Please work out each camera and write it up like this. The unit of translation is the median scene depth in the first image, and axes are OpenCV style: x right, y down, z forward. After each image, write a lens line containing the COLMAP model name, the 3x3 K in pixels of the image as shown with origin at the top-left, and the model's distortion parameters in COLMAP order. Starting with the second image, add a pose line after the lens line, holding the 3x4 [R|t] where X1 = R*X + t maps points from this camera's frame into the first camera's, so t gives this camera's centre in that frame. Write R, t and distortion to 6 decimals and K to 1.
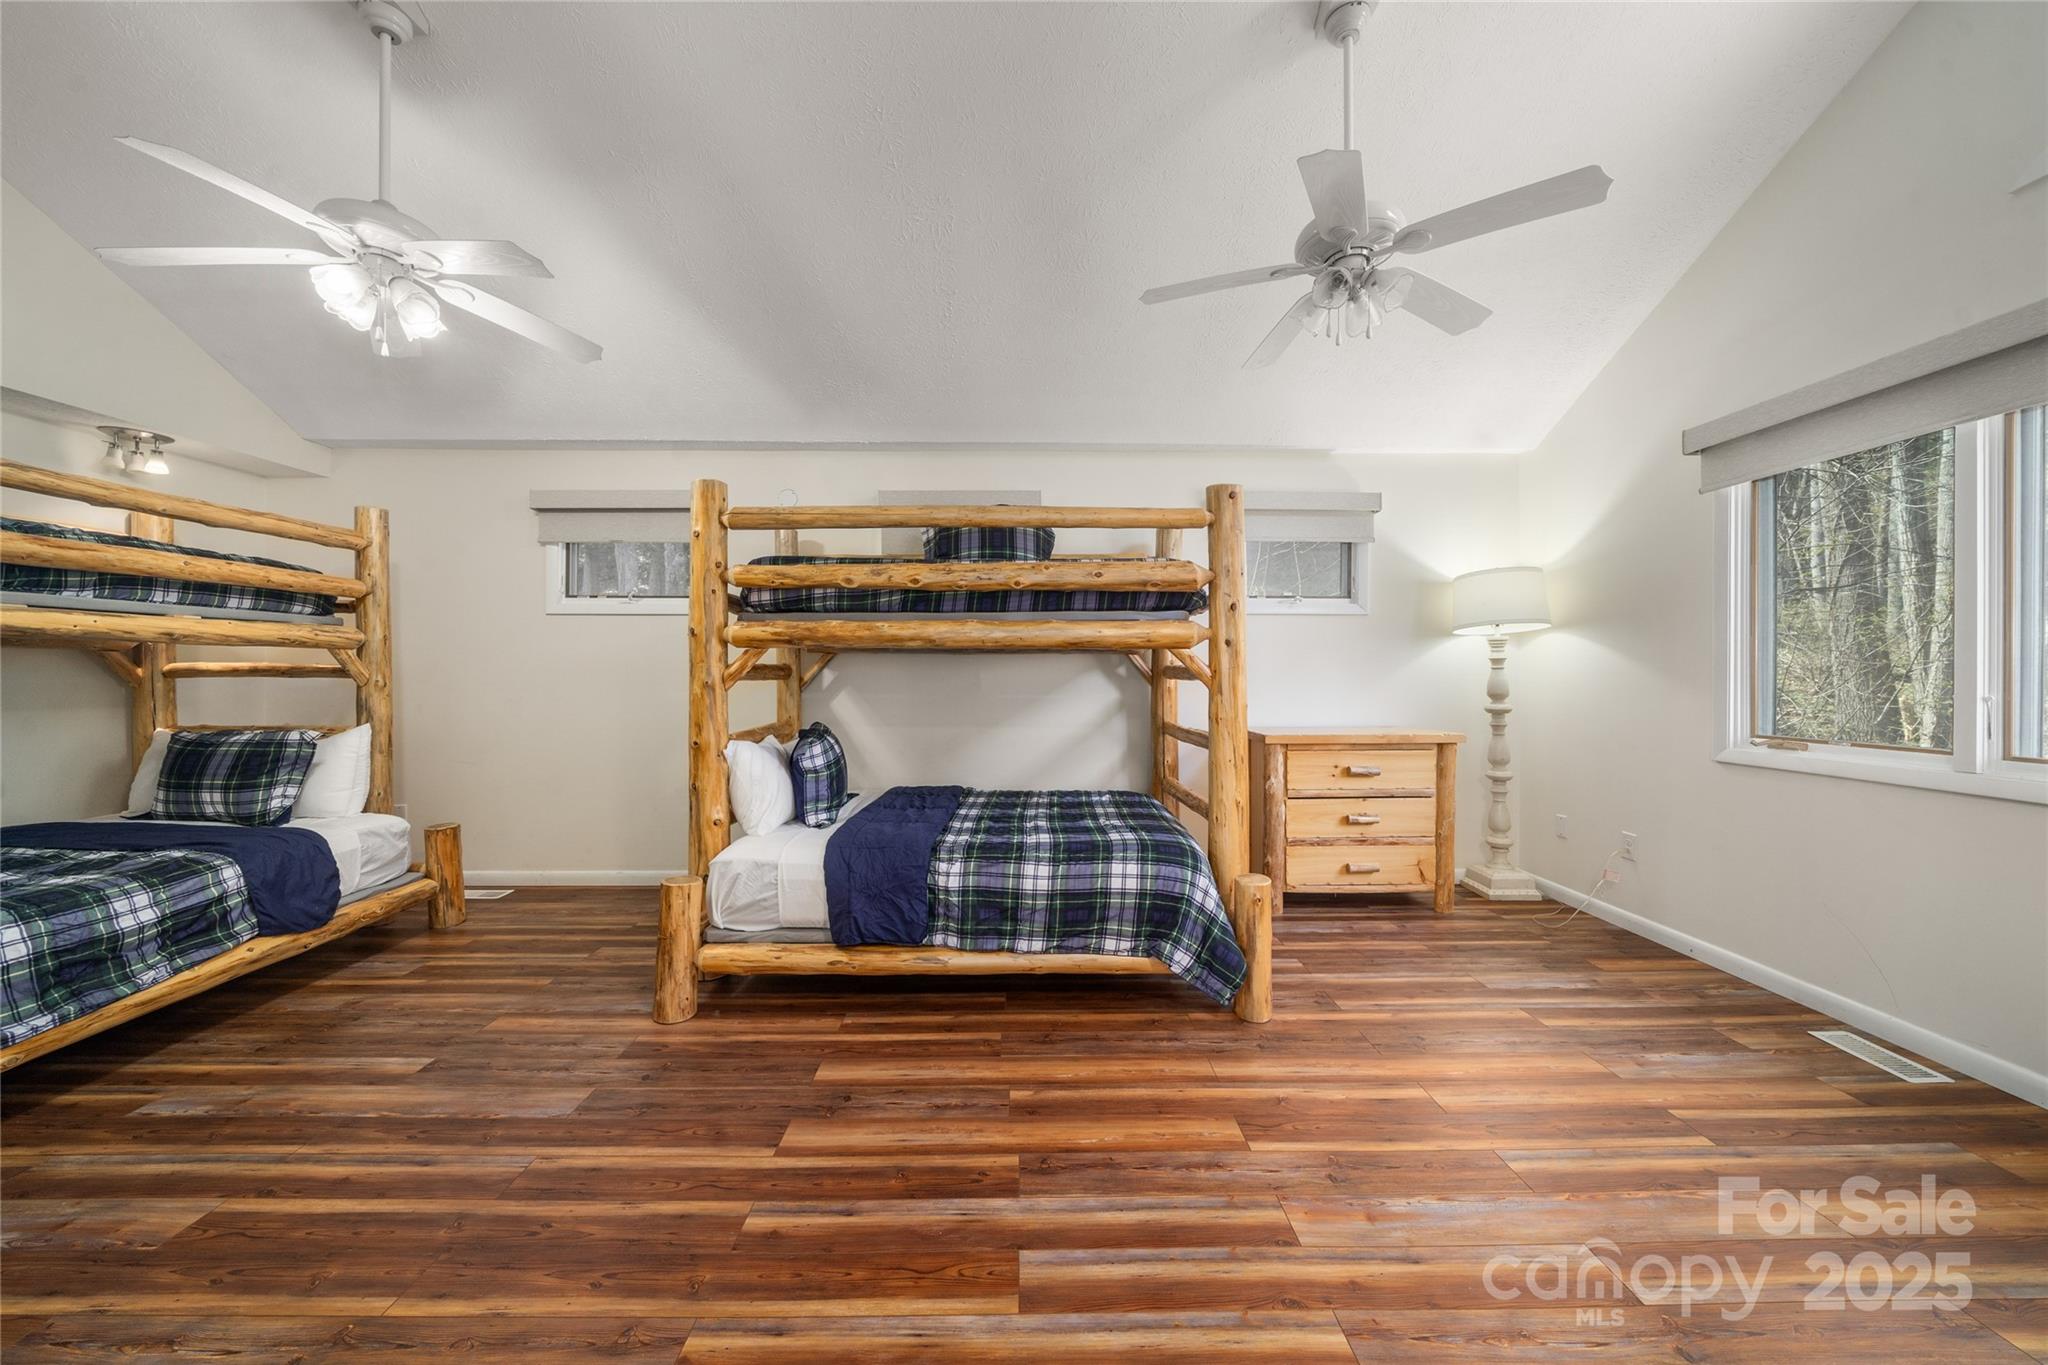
lens RADIAL K [[724.7, 0, 1023.4], [0, 724.7, 676.7], [0, 0, 1]] dist [-0.002091, -0.000127]
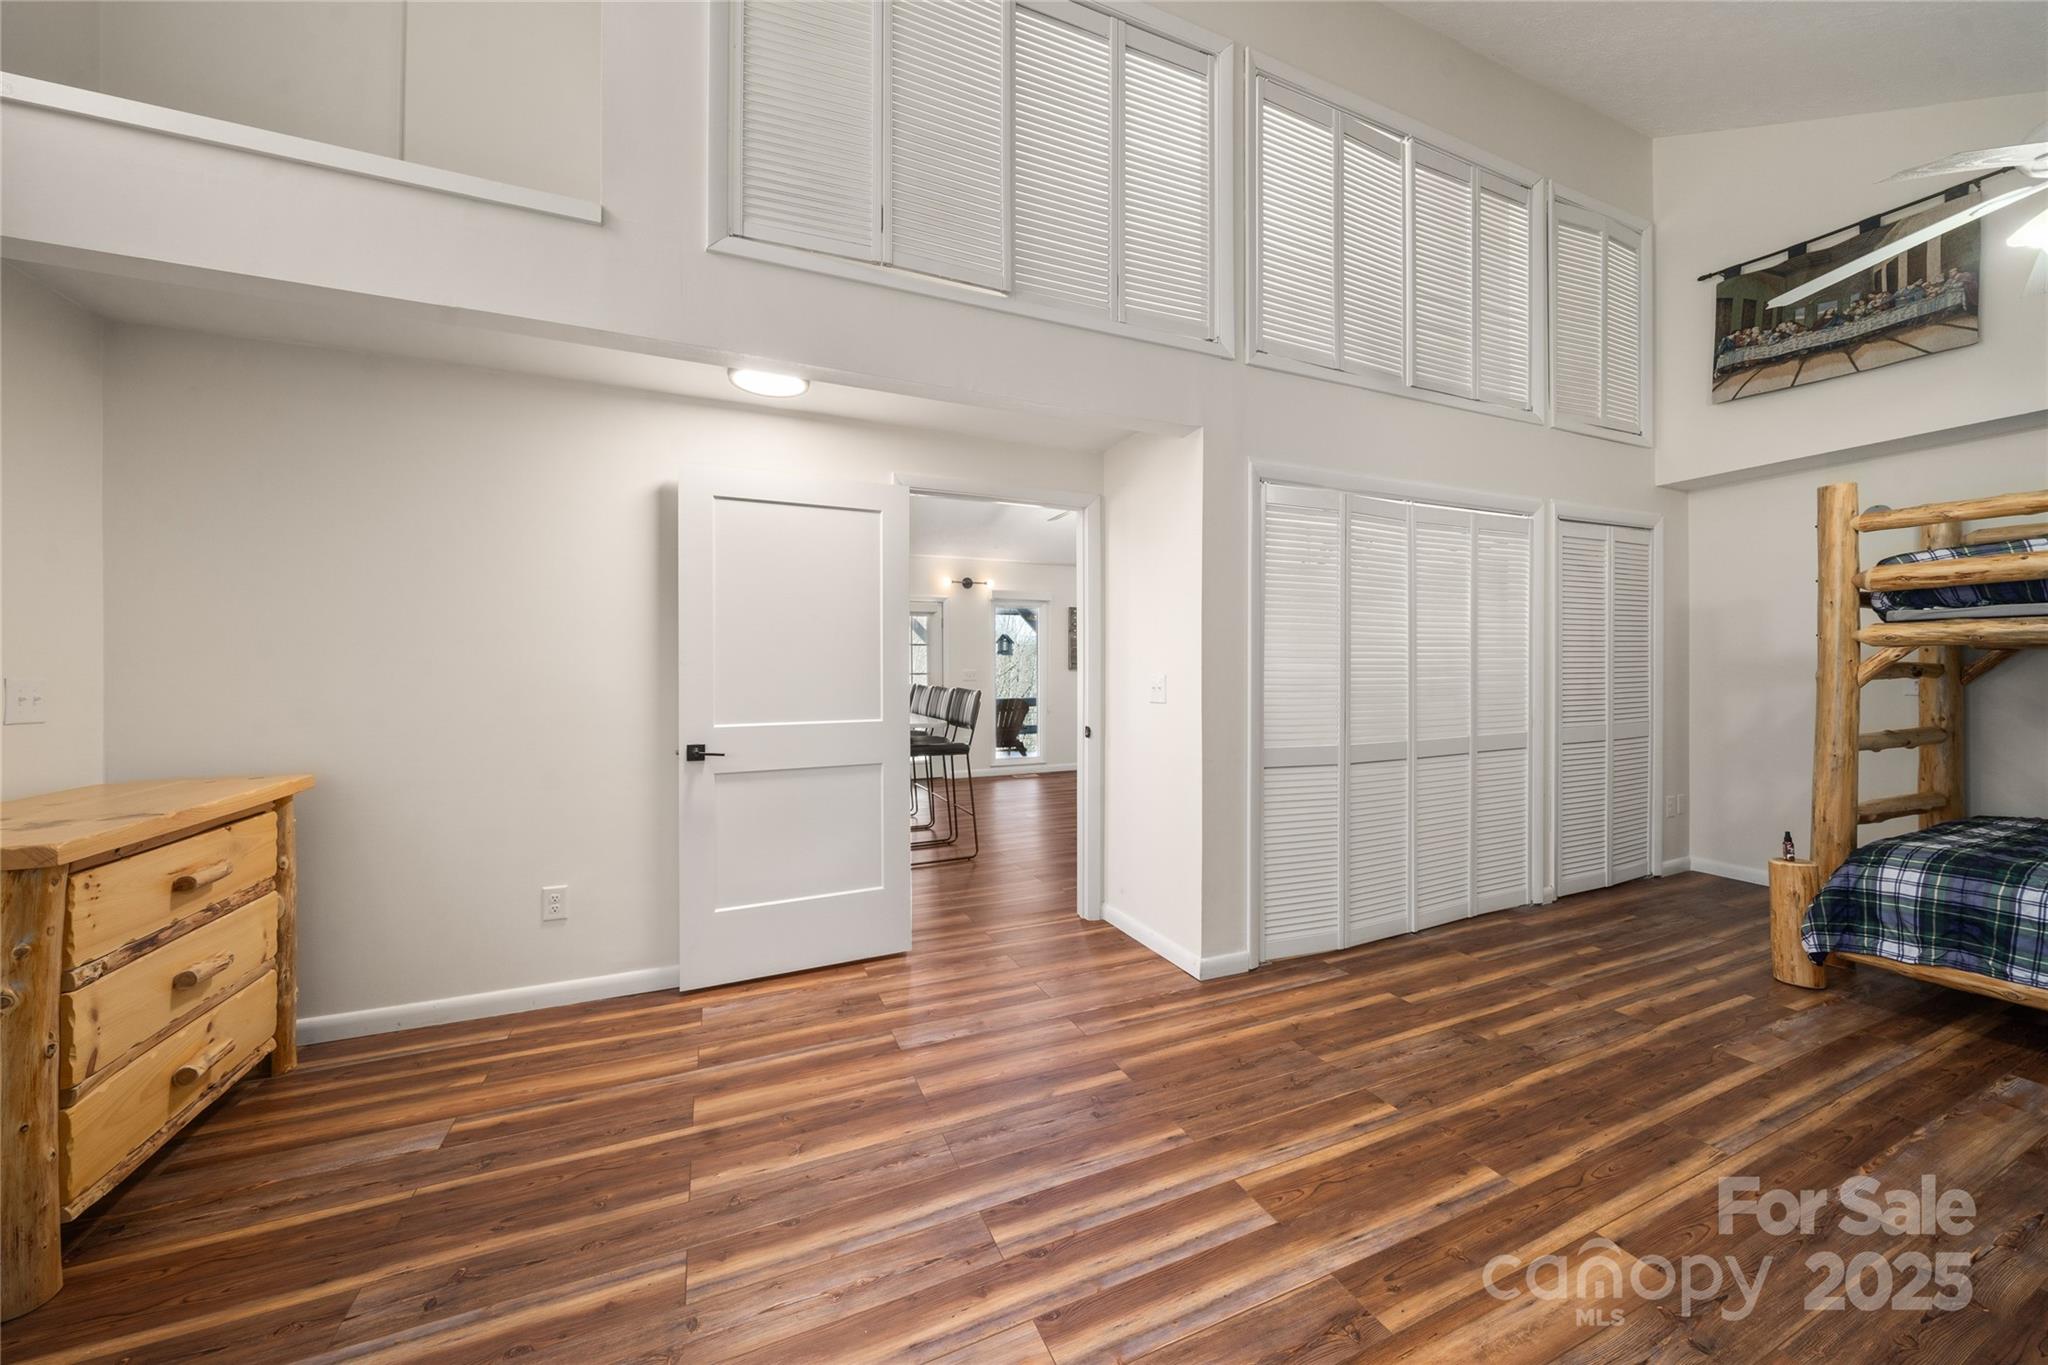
lens RADIAL K [[709.8, 0, 1015.6], [0, 709.8, 669.4], [0, 0, 1]] dist [-0.001071, -0.000133]
pose [[-0.927396, 0.000667, -0.374081, 0.452203], [-0.002605, 0.999963, 0.008241, -0.015814], [0.374072, 0.008617, -0.927360, 1.110847]]
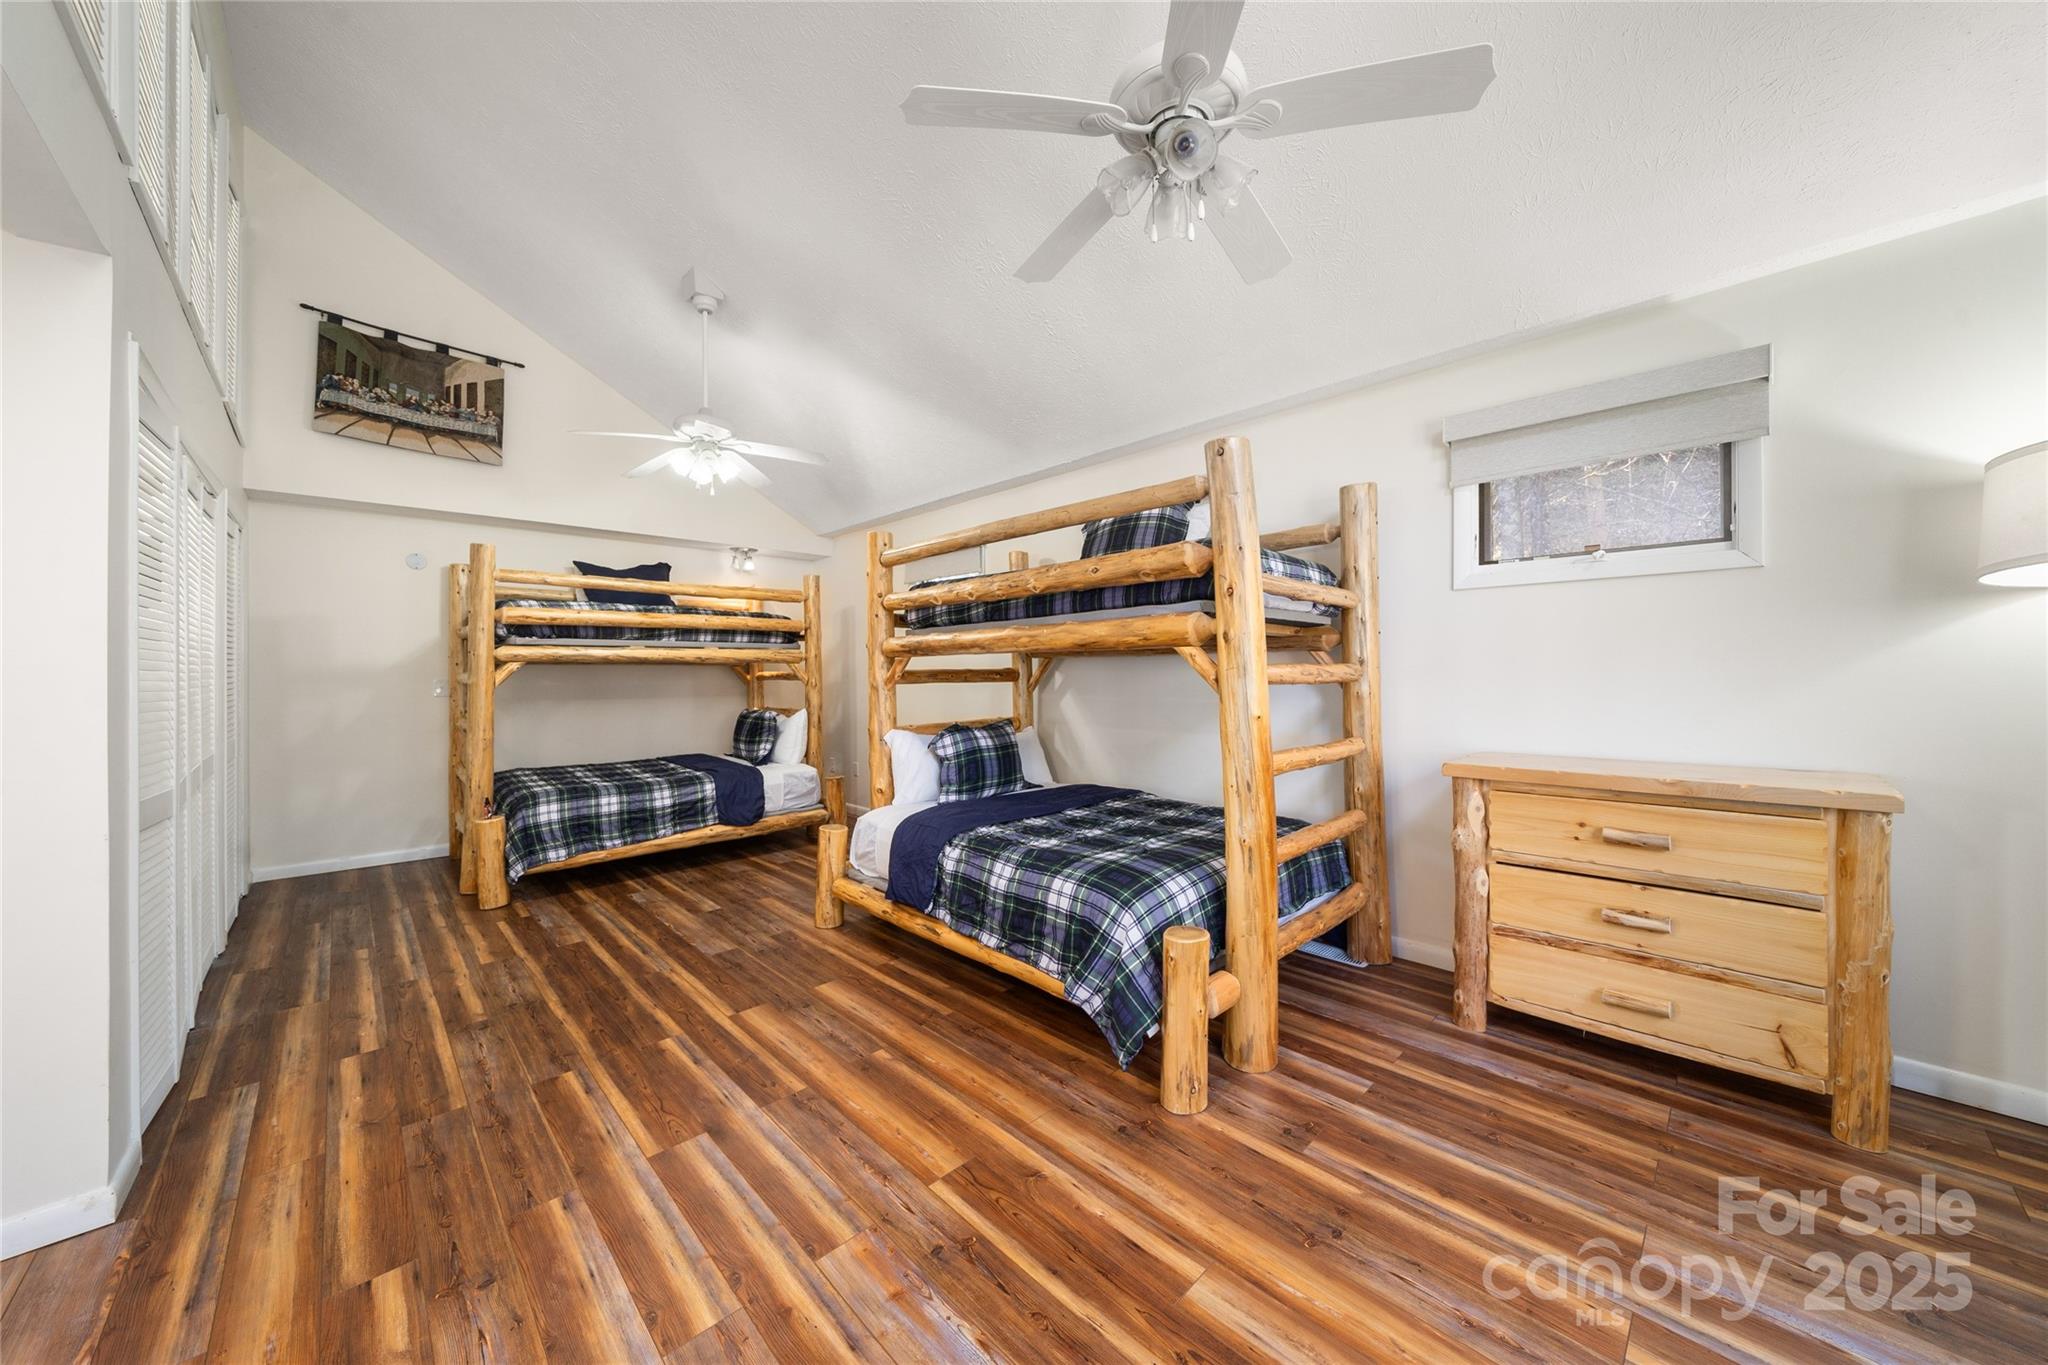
lens RADIAL K [[724.7, 0, 1023.4], [0, 724.7, 676.7], [0, 0, 1]] dist [-0.002091, -0.000127]
pose [[0.677882, -0.003841, -0.735161, 0.803664], [0.003633, 0.999992, -0.001875, -0.003022], [0.735162, -0.001400, 0.677890, 0.335310]]
